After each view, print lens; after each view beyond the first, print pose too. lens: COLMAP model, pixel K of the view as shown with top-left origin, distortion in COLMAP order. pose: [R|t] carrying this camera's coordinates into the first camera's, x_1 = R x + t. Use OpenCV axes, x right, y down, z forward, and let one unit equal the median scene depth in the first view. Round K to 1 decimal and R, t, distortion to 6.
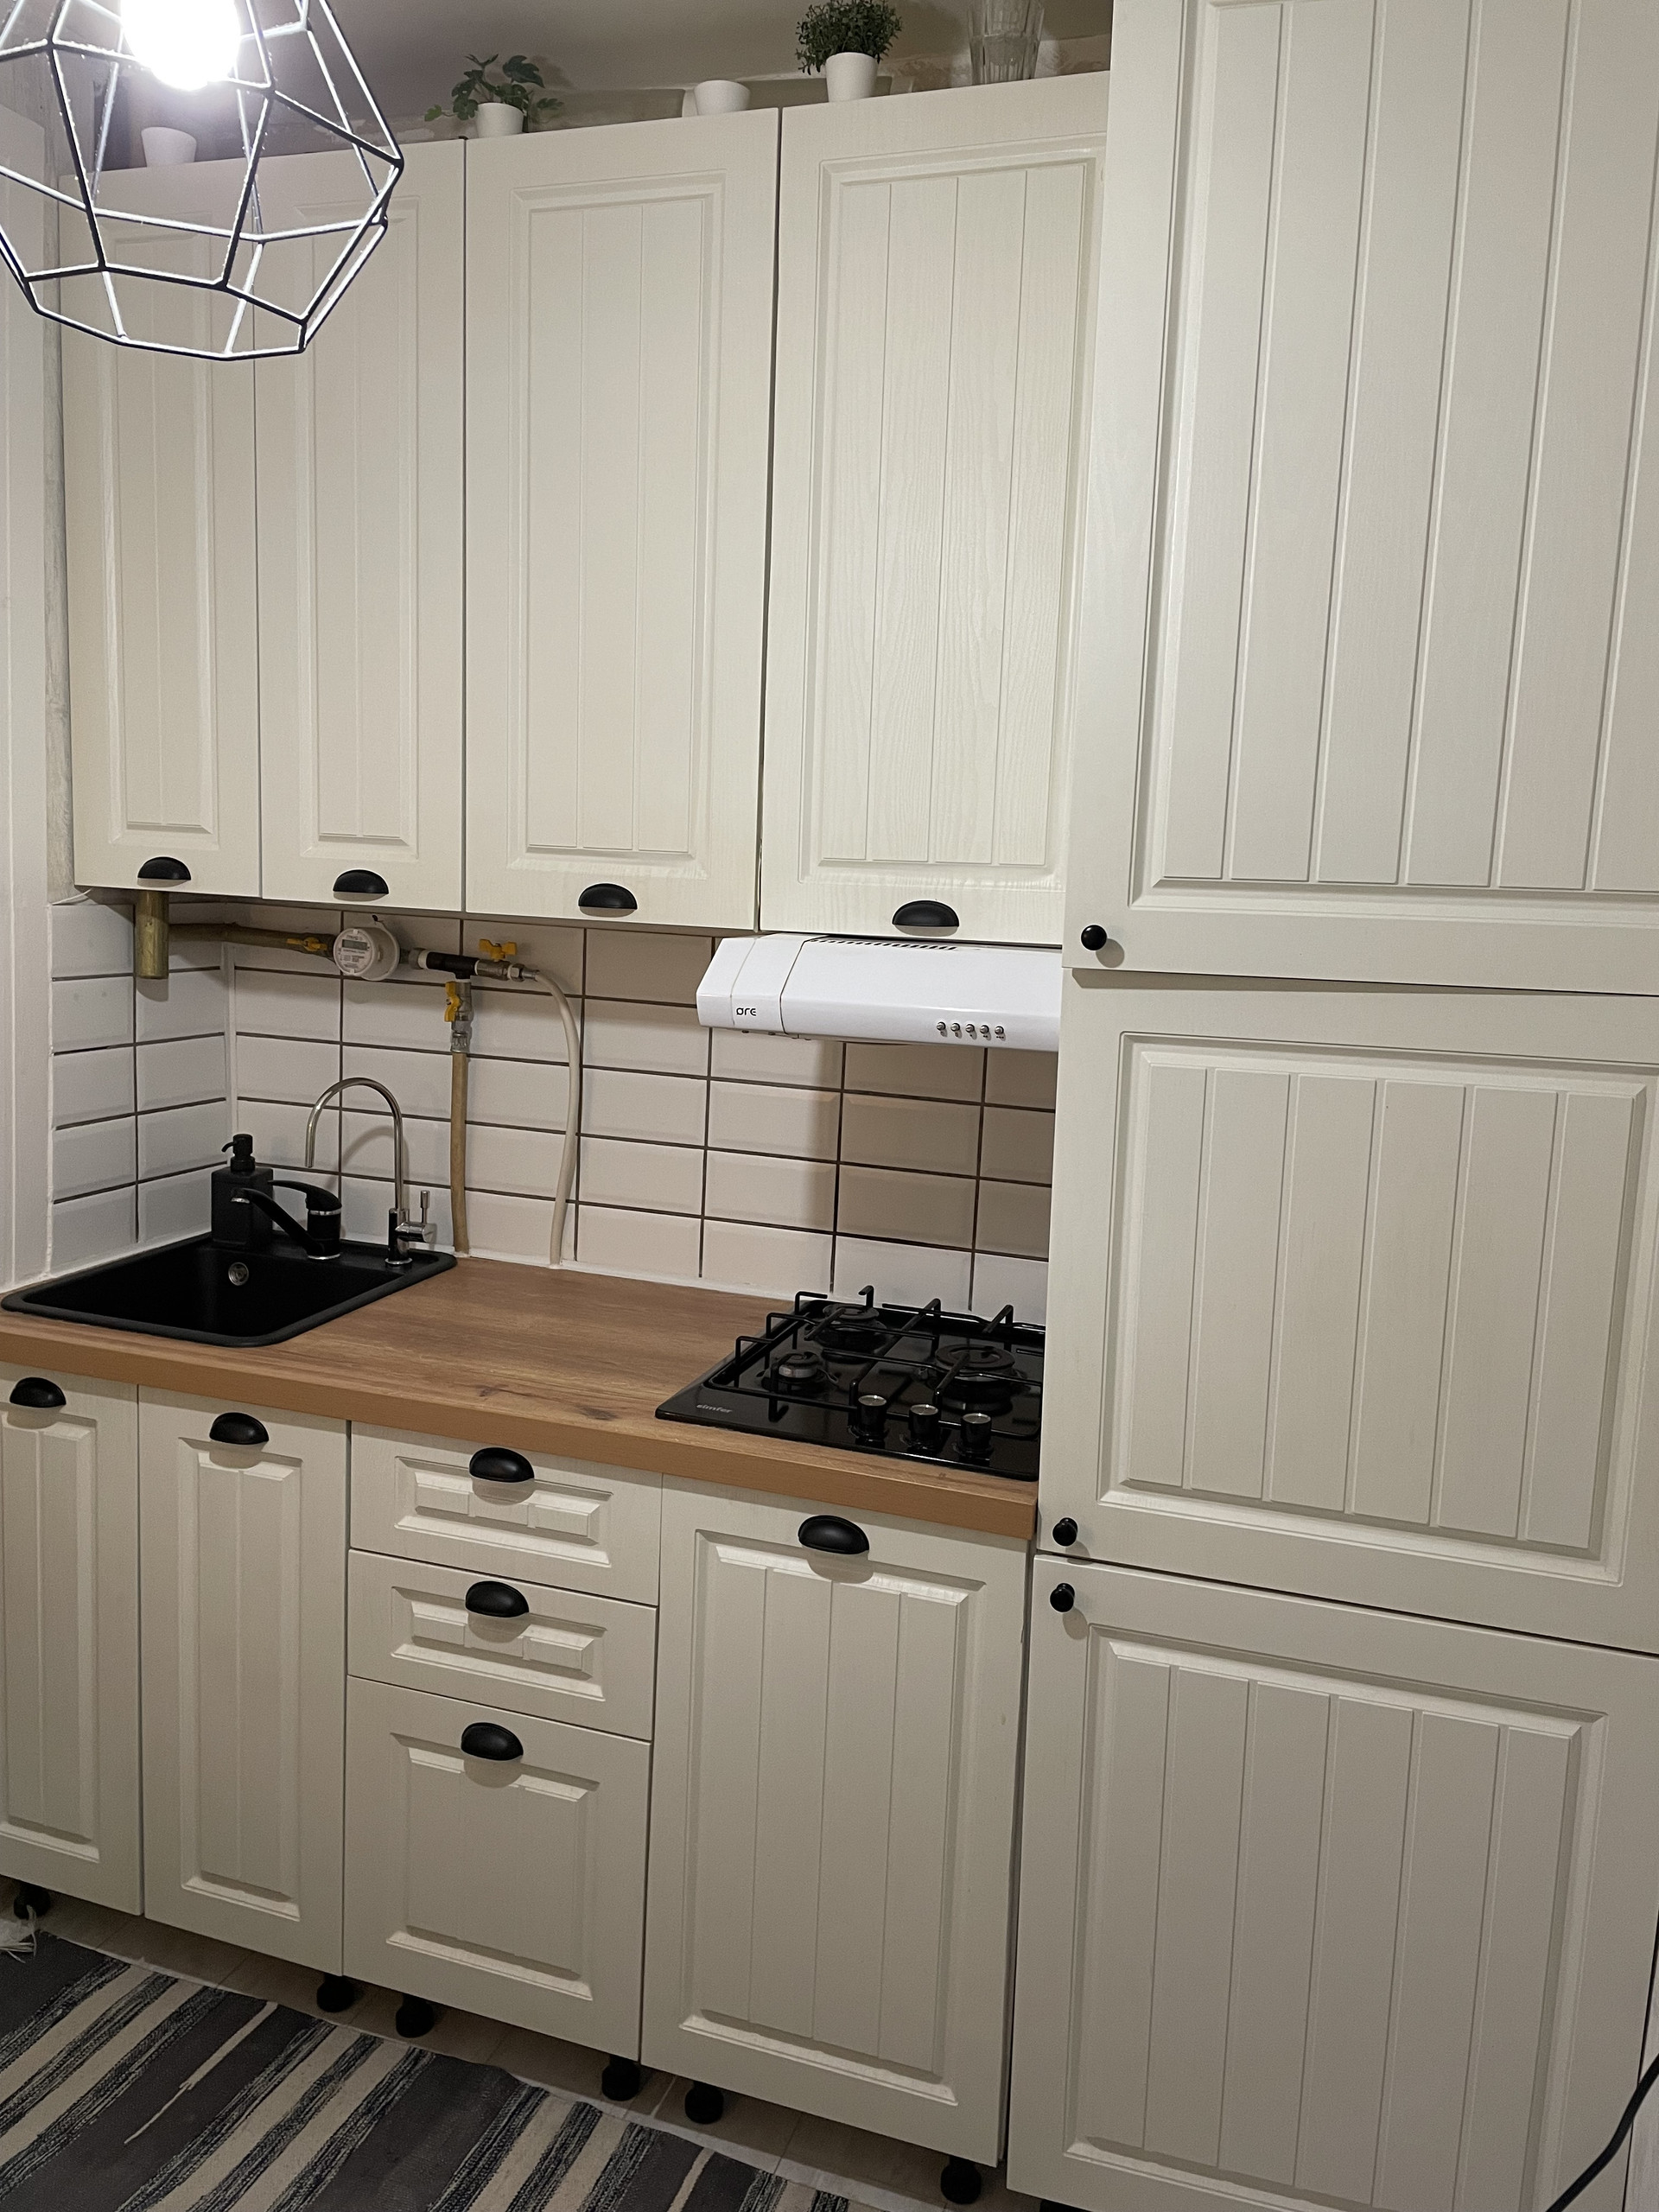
lens RADIAL K [[1674.4, 0, 832.8], [0, 1674.4, 1085.4], [0, 0, 1]] dist [0.058015, -0.086558]
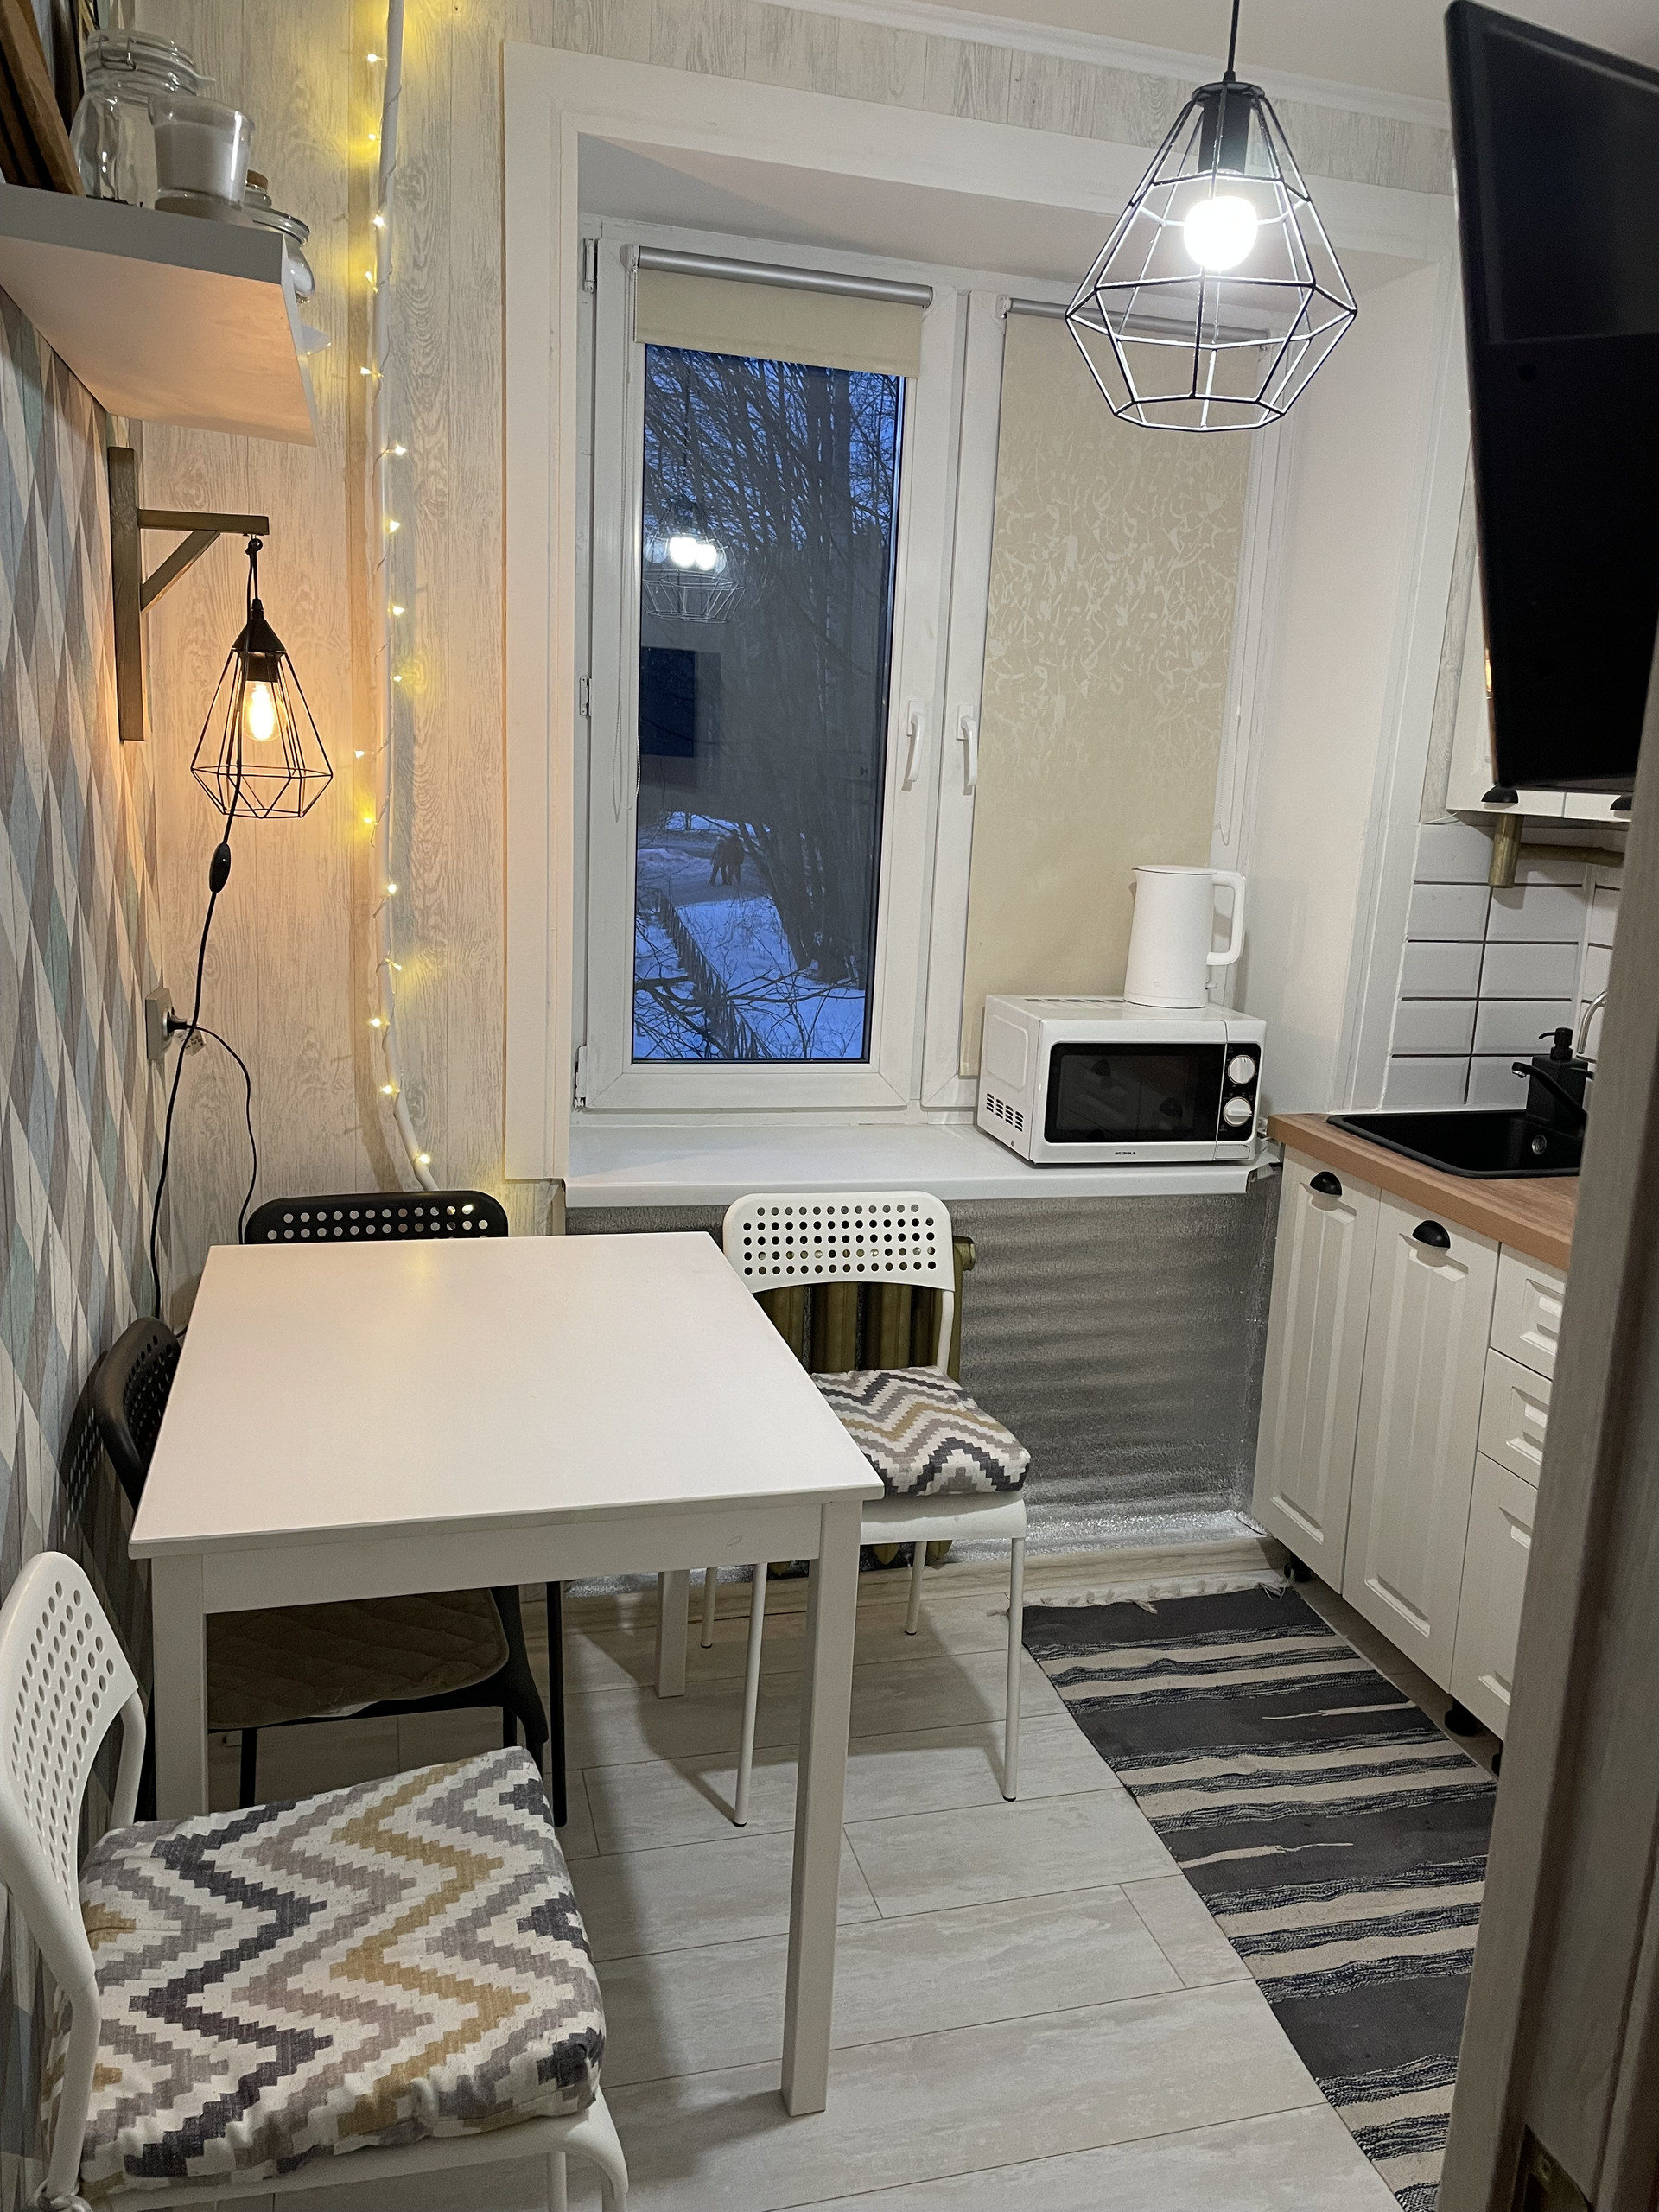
lens RADIAL K [[1674.4, 0, 819.4], [0, 1674.4, 1117.1], [0, 0, 1]] dist [0.058015, -0.086558]
pose [[0.539675, 0.152674, -0.827914, 0.404132], [-0.128701, 0.986821, 0.098084, 0.048616], [0.831978, 0.053619, 0.552212, -0.081652]]
